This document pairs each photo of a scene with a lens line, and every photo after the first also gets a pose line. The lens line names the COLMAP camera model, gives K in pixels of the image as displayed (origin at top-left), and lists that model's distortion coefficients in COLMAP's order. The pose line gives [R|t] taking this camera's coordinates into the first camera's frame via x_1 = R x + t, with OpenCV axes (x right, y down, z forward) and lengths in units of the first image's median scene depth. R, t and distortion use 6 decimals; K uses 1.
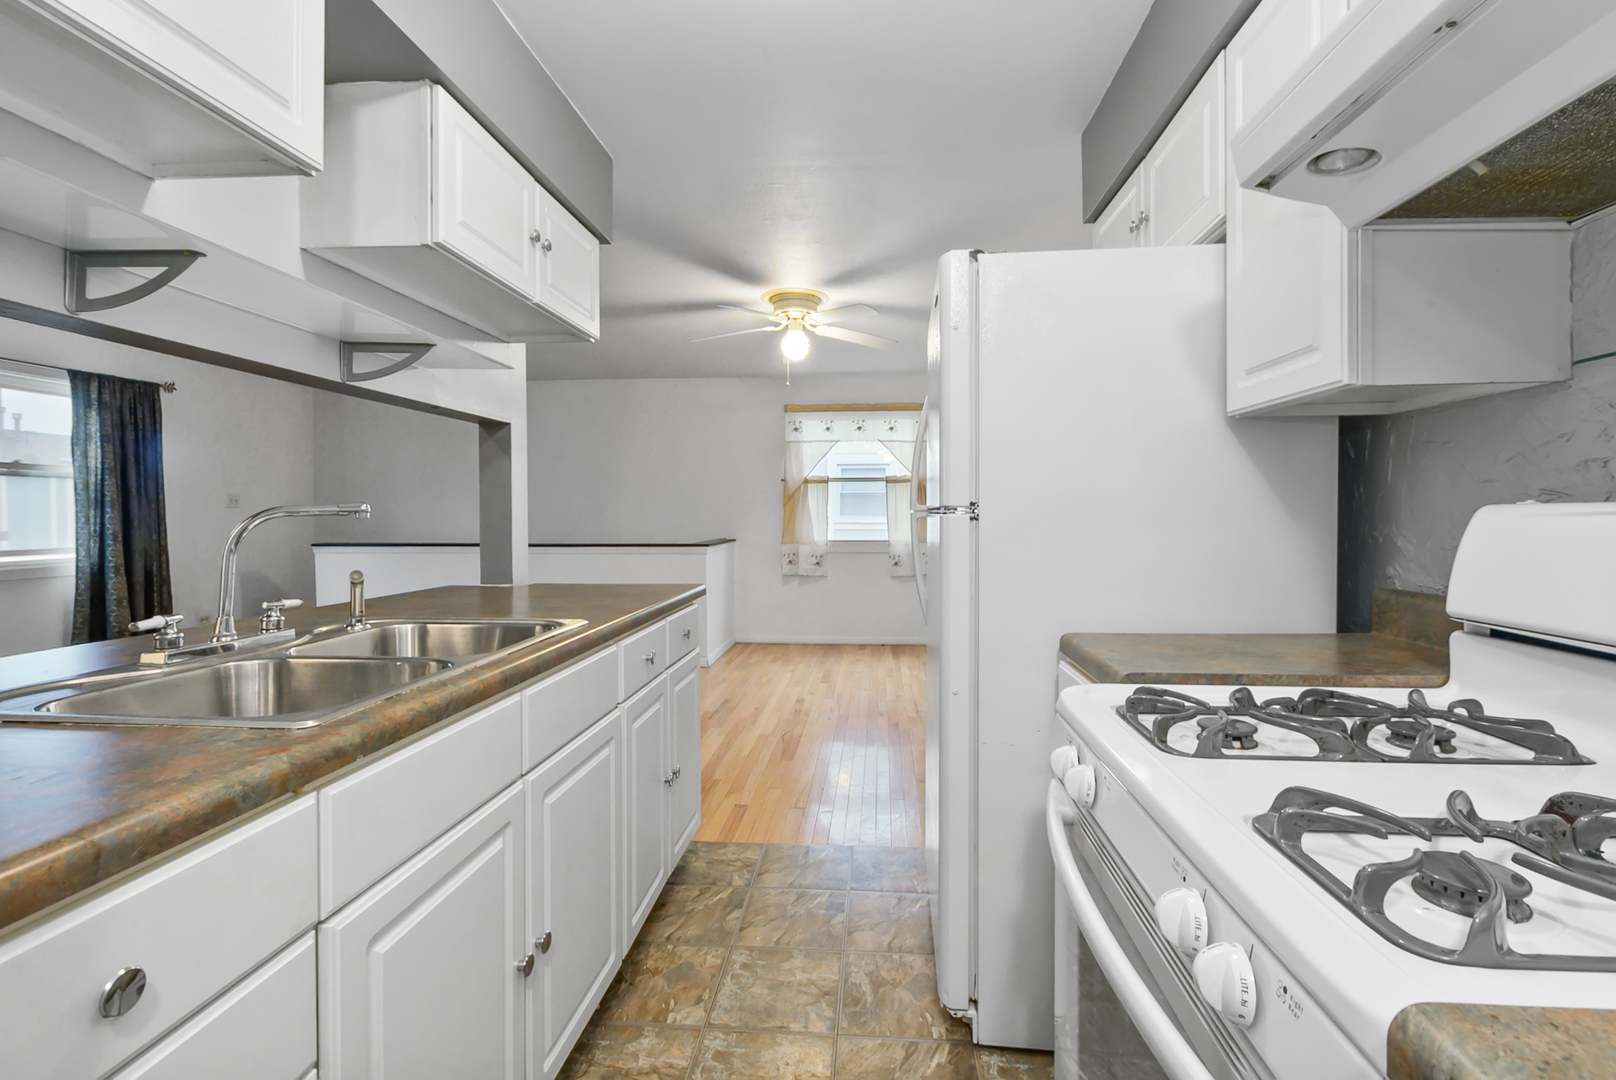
lens RADIAL K [[718.8, 0, 823.2], [0, 718.8, 529.7], [0, 0, 1]] dist [0.002680, -0.001251]
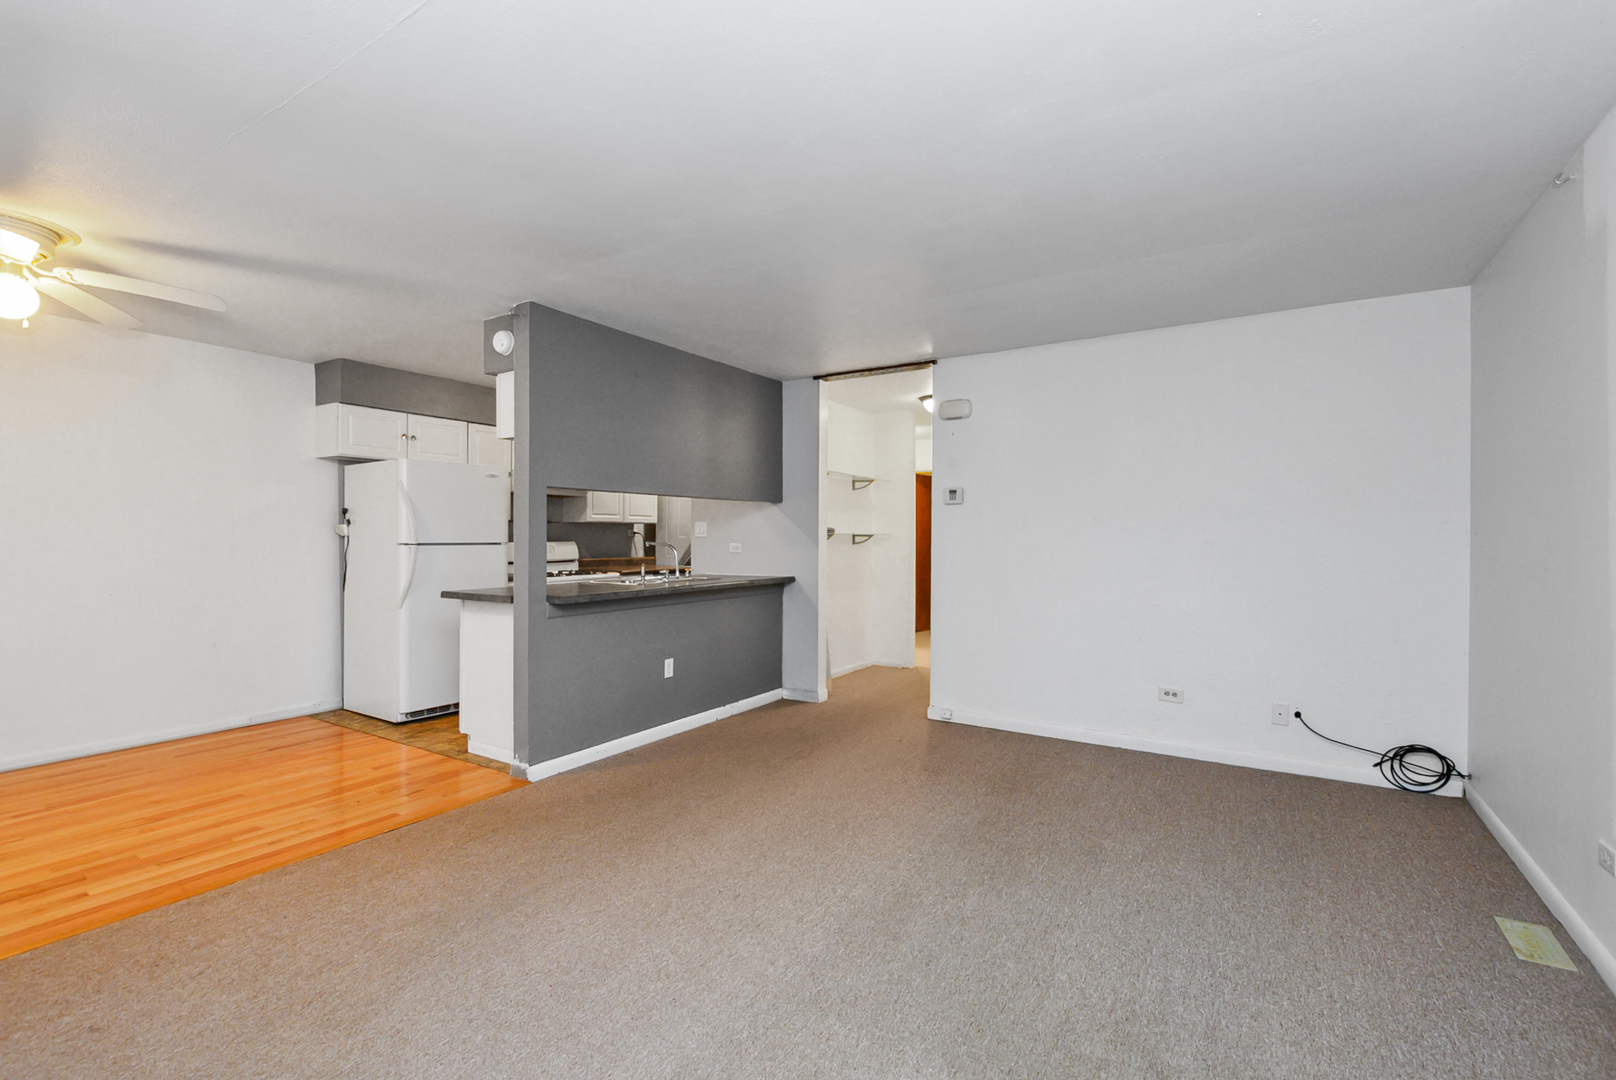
lens RADIAL K [[718.8, 0, 812.8], [0, 718.8, 535.2], [0, 0, 1]] dist [0.002680, -0.001251]
pose [[-0.886797, 0.002805, 0.462150, -0.652605], [0.010439, 0.999848, 0.013963, -0.023709], [-0.462041, 0.017207, -0.886692, 0.813118]]
